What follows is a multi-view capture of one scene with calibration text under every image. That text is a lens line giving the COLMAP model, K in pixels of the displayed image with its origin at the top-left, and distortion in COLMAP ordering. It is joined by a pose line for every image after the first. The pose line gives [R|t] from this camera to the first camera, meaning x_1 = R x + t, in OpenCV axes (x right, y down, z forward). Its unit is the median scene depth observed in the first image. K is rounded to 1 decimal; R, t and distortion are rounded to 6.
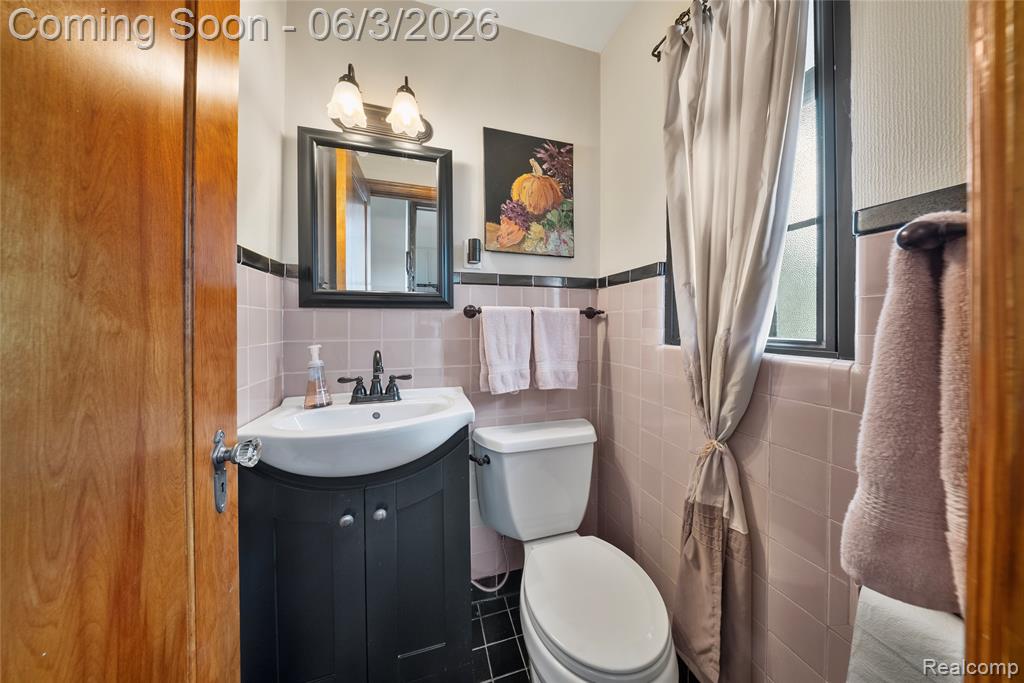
lens RADIAL K [[297.0, 0, 515.0], [0, 297.0, 323.5], [0, 0, 1]] dist [-0.000180, -0.000013]
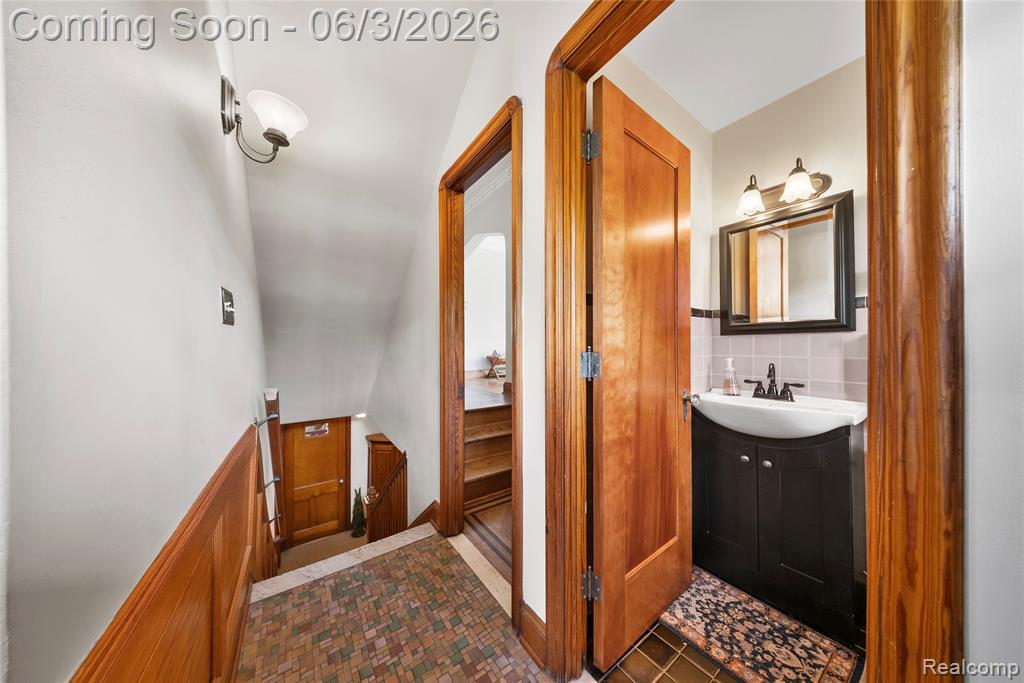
lens RADIAL K [[297.7, 0, 514.2], [0, 297.7, 344.2], [0, 0, 1]] dist [0.000038, -0.000037]
pose [[0.313057, -0.006696, -0.949711, 0.507294], [-0.003640, 0.999959, -0.008250, 0.012857], [0.949727, 0.006040, 0.313020, -0.635996]]
